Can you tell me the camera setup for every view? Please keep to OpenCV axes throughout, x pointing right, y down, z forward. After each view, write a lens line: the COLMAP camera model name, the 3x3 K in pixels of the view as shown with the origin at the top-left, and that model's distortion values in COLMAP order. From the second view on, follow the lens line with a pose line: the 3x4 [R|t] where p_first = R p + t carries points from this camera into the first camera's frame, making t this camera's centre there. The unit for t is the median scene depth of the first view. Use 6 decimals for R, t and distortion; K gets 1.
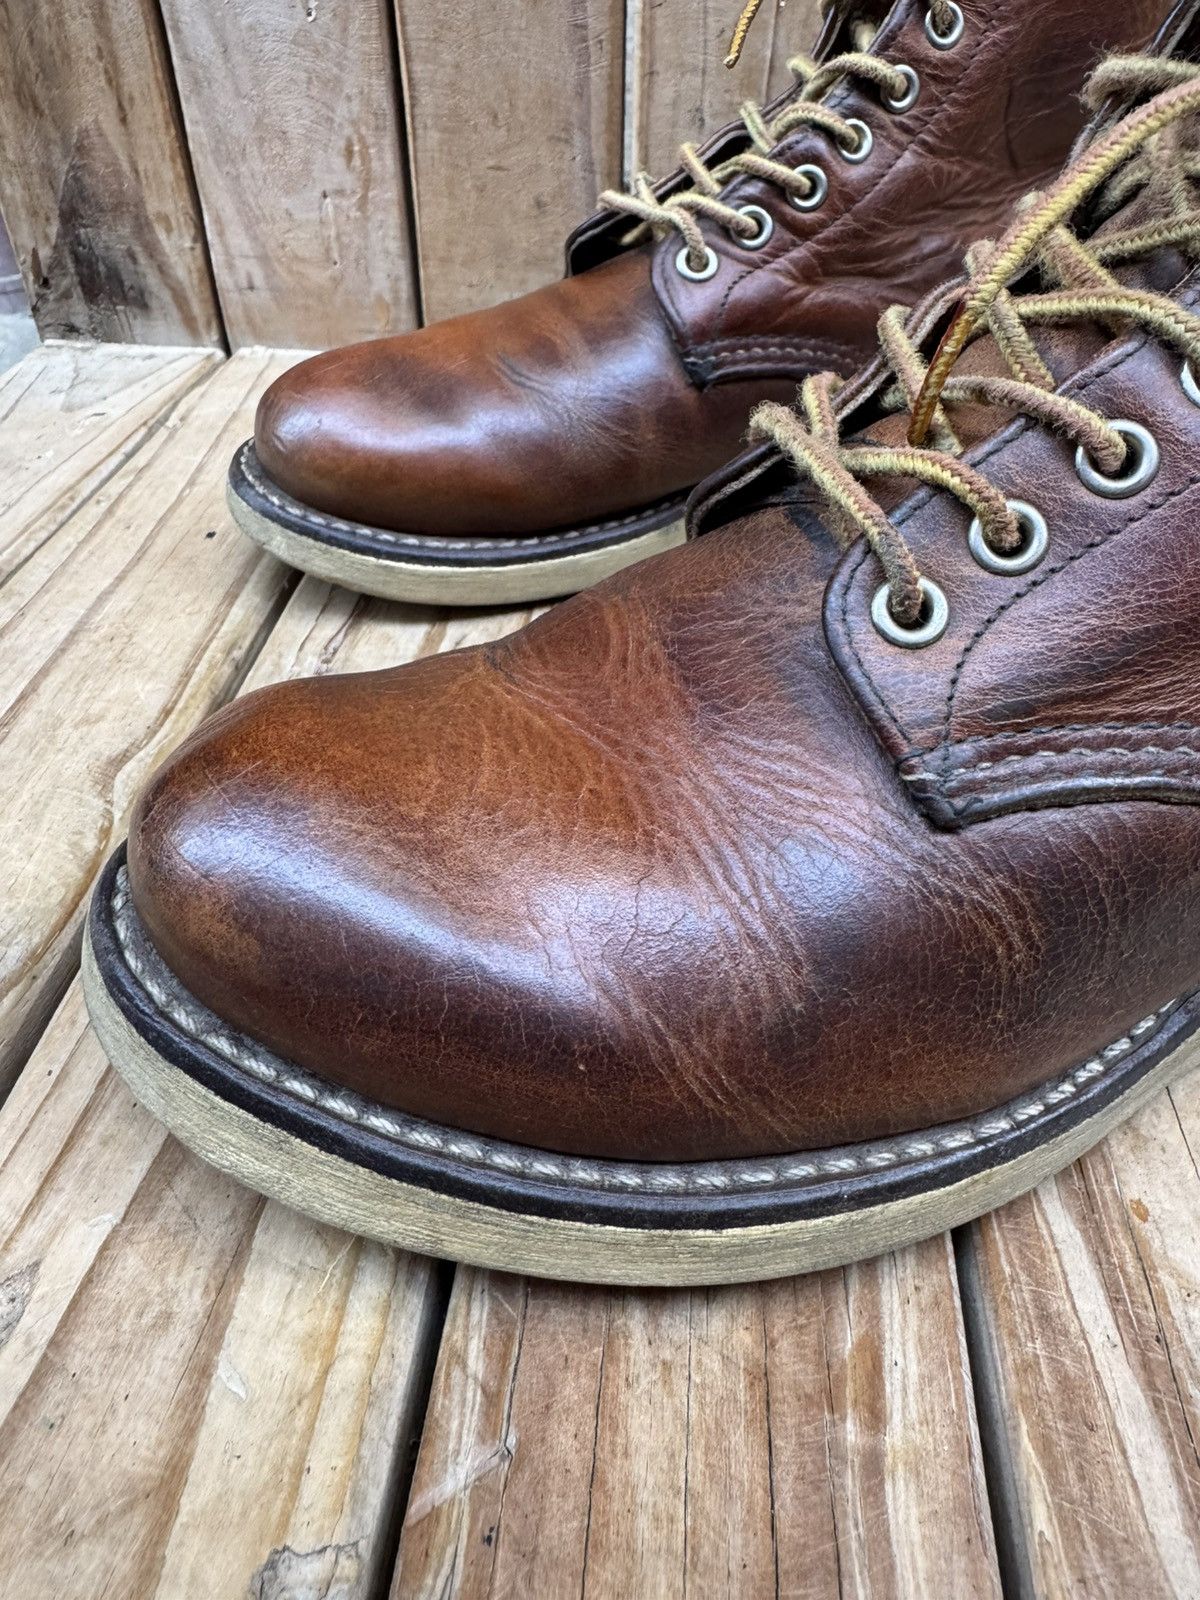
lens RADIAL K [[1139.5, 0, 600.5], [0, 1139.5, 710.1], [0, 0, 1]] dist [-0.004751, 0.002700]
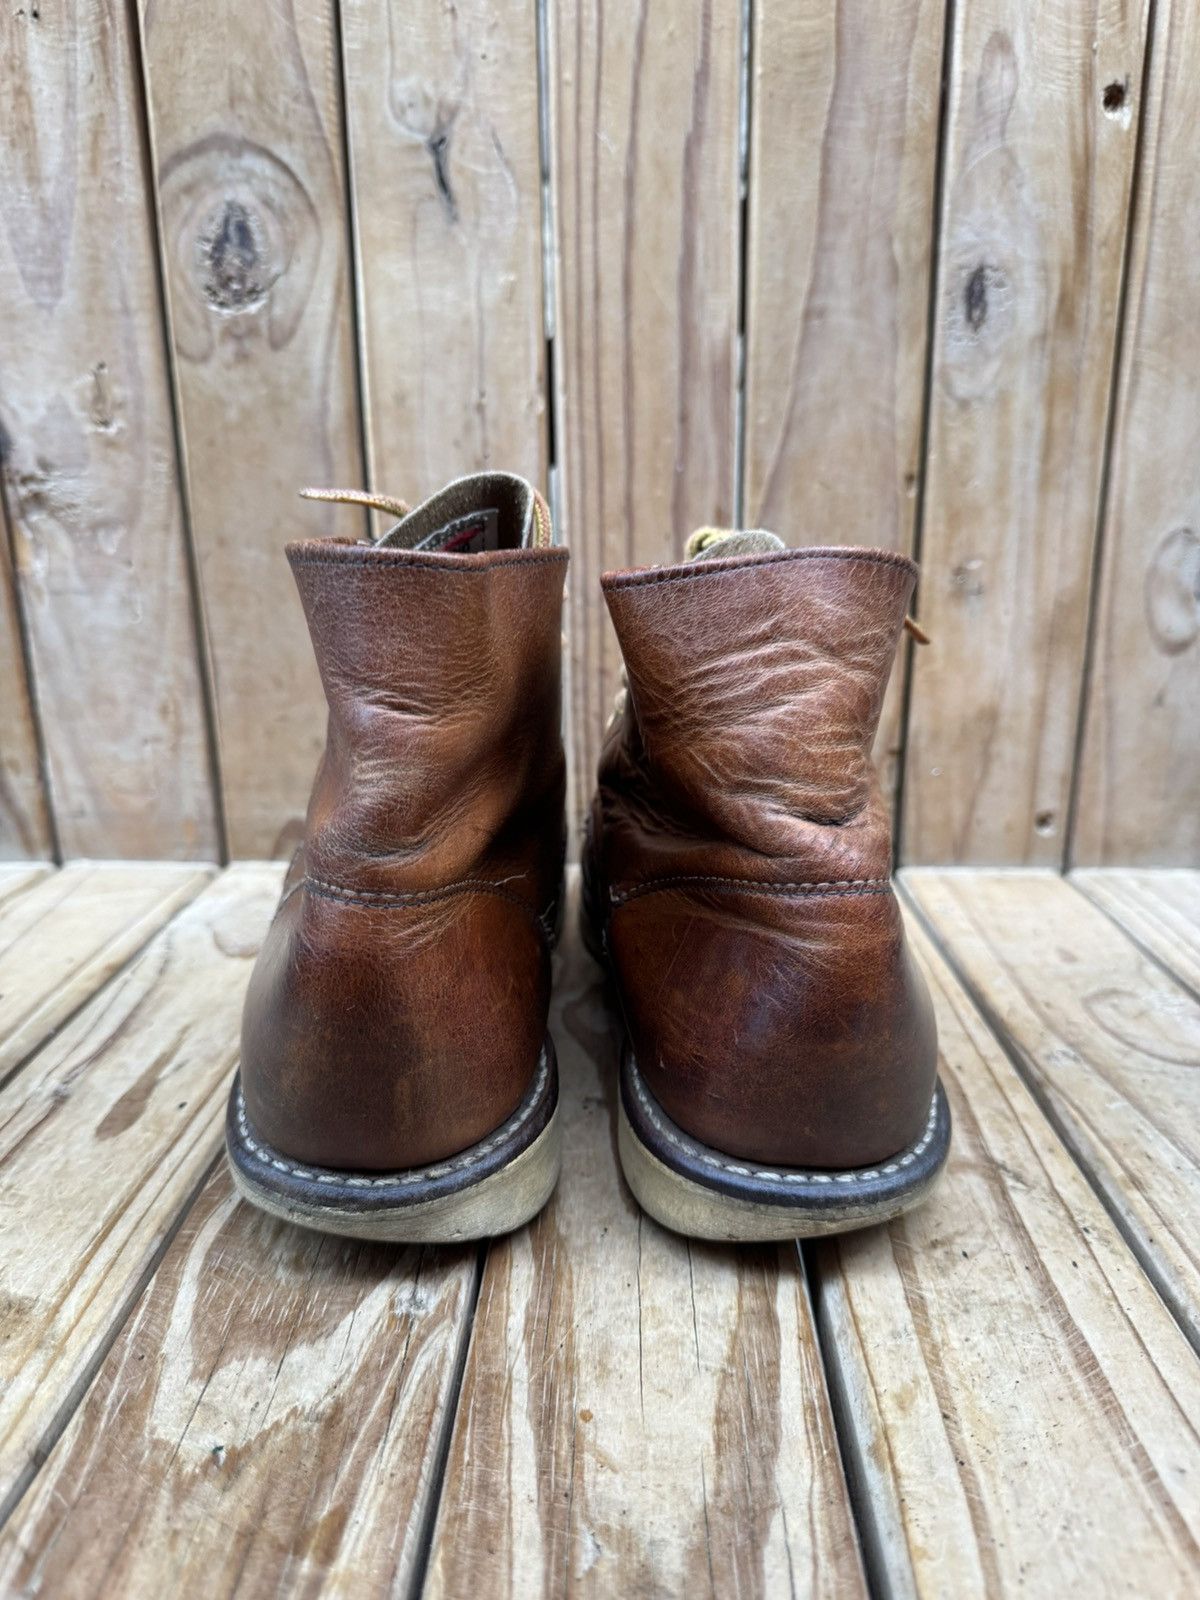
lens RADIAL K [[1182.1, 0, 600.0], [0, 1182.1, 800.0], [0, 0, 1]] dist [-0.038726, 0.007841]
pose [[0.997420, -0.033185, 0.063657, 0.188732], [0.054561, 0.926707, -0.371804, 0.126133], [-0.046653, 0.374318, 0.926126, -0.217043]]
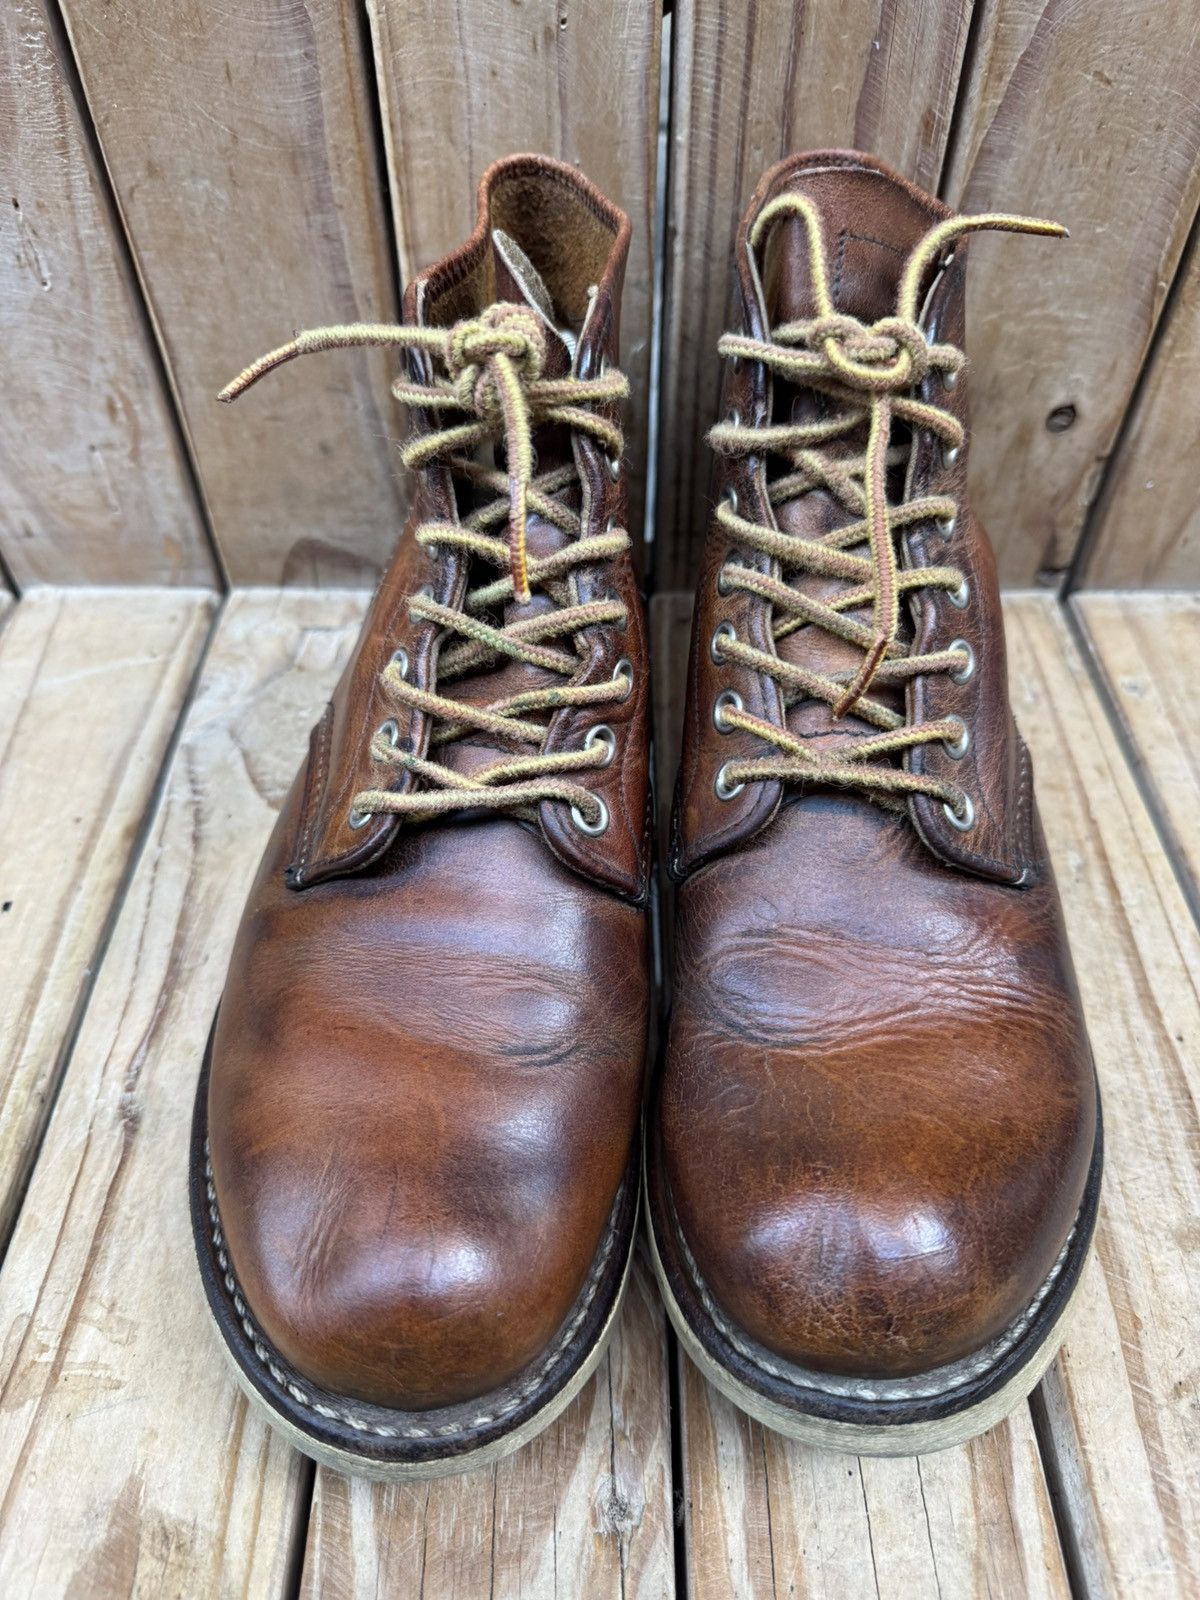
lens RADIAL K [[1184.8, 0, 596.8], [0, 1184.8, 814.2], [0, 0, 1]] dist [-0.039128, 0.012603]
pose [[0.995747, -0.072906, 0.056332, 0.097693], [0.062404, 0.983502, 0.169793, -0.318280], [-0.067782, -0.165555, 0.983868, -0.016973]]
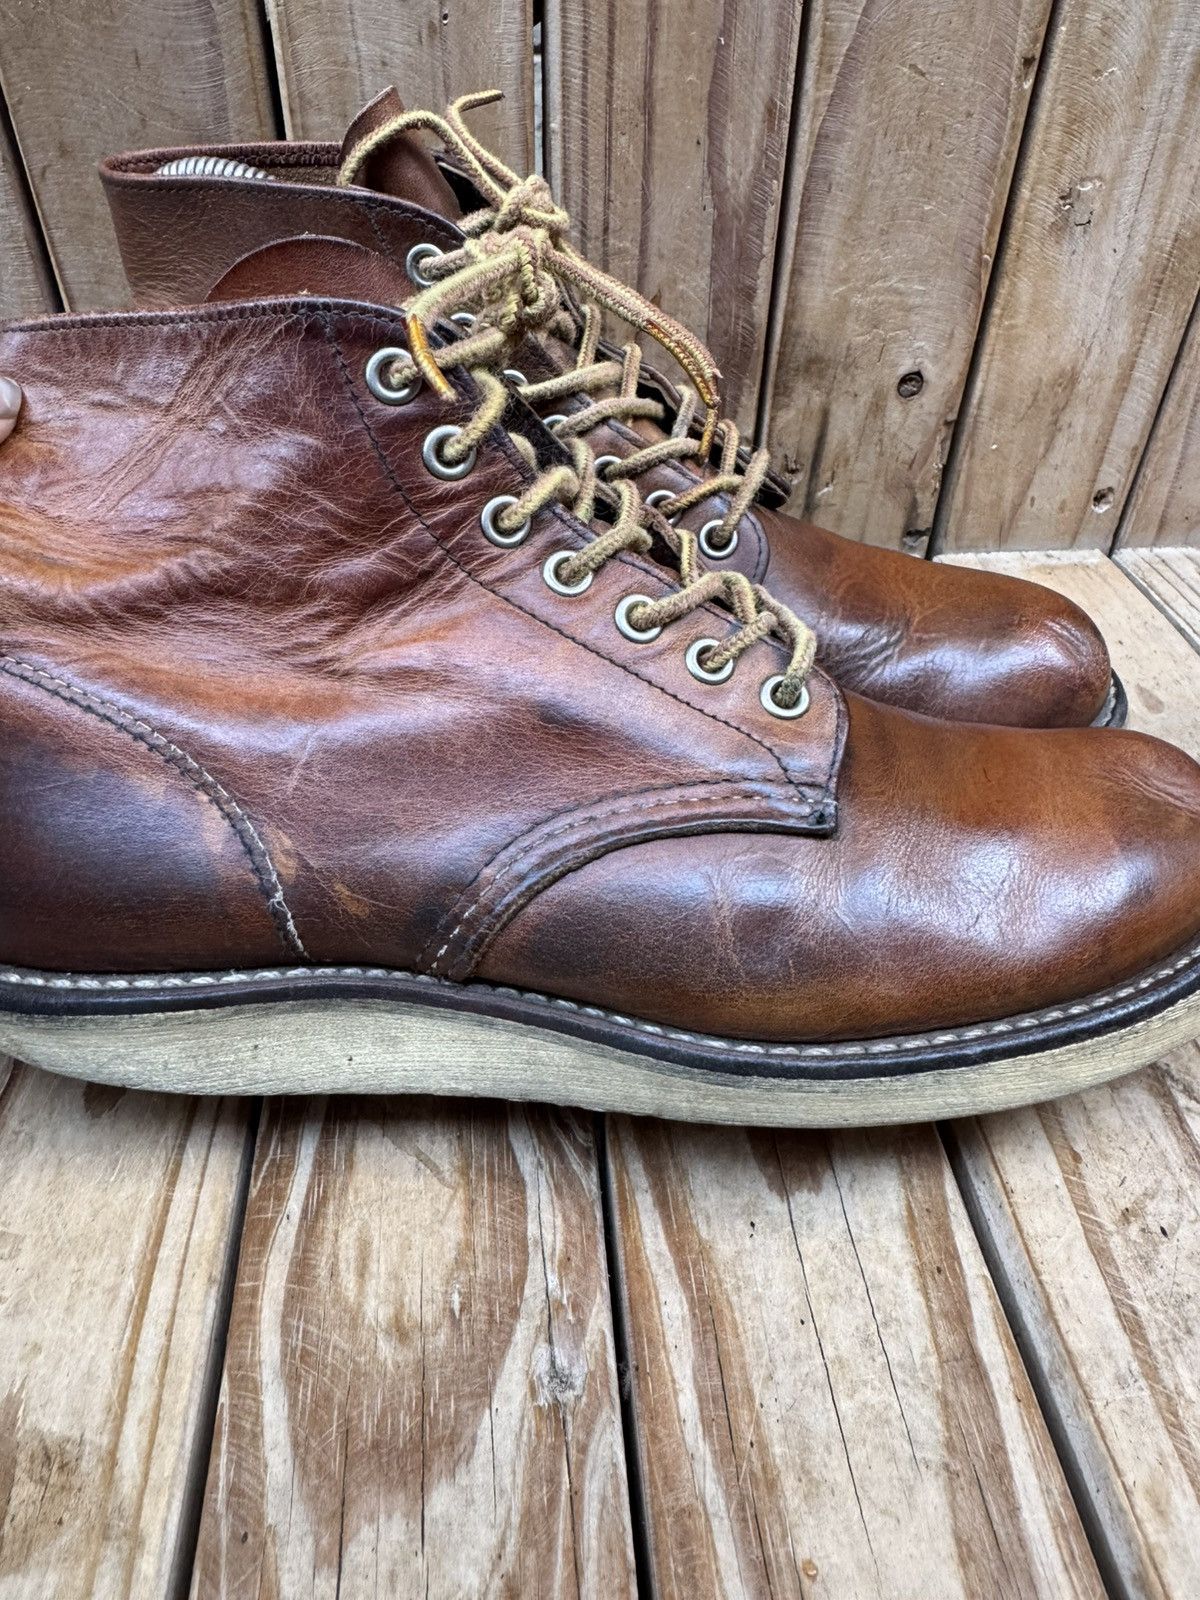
lens RADIAL K [[1141.0, 0, 599.3], [0, 1141.0, 727.6], [0, 0, 1]] dist [-0.001510, -0.000791]
pose [[0.982627, -0.104381, 0.153457, 0.084672], [0.103798, 0.994528, 0.011827, -0.175466], [-0.153852, 0.004307, 0.988084, -0.022963]]
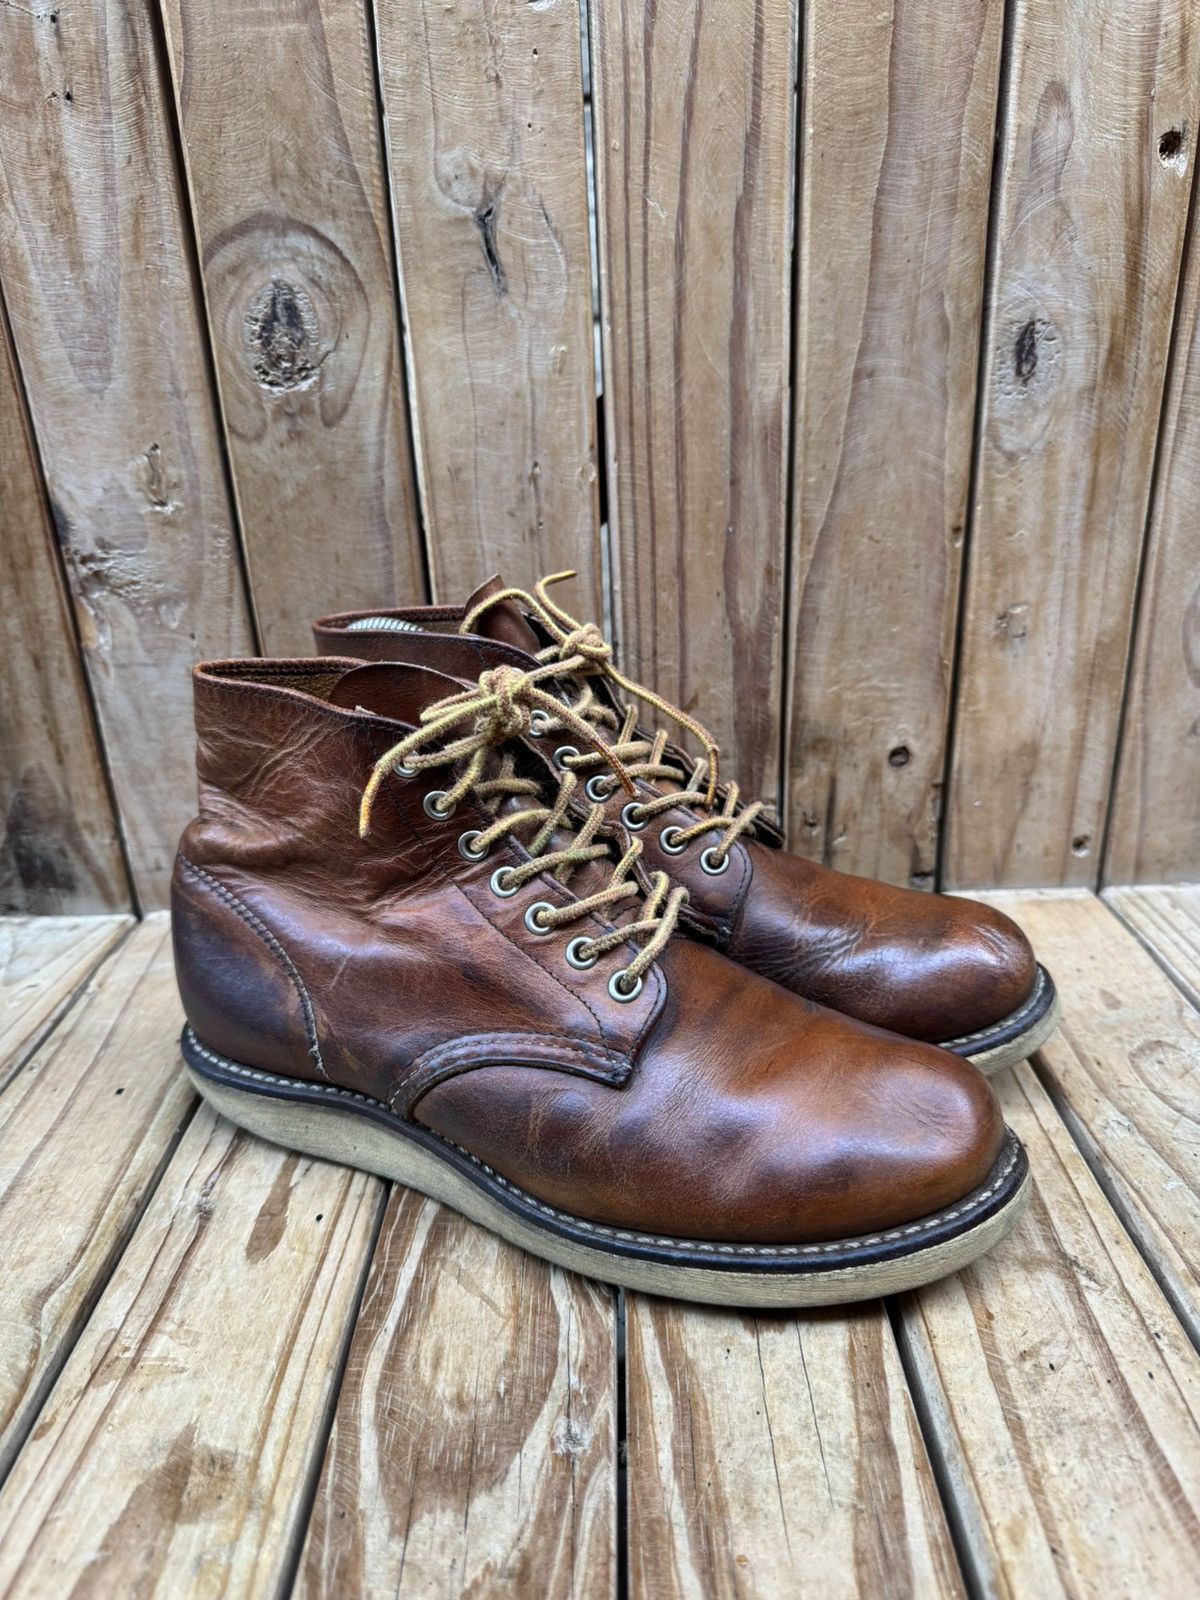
lens RADIAL K [[1163.5, 0, 597.8], [0, 1163.5, 804.6], [0, 0, 1]] dist [-0.024002, 0.004833]
pose [[0.995119, -0.074685, 0.064495, 0.115575], [0.089541, 0.958095, -0.272097, -0.051206], [-0.041471, 0.276544, 0.960106, -0.314538]]
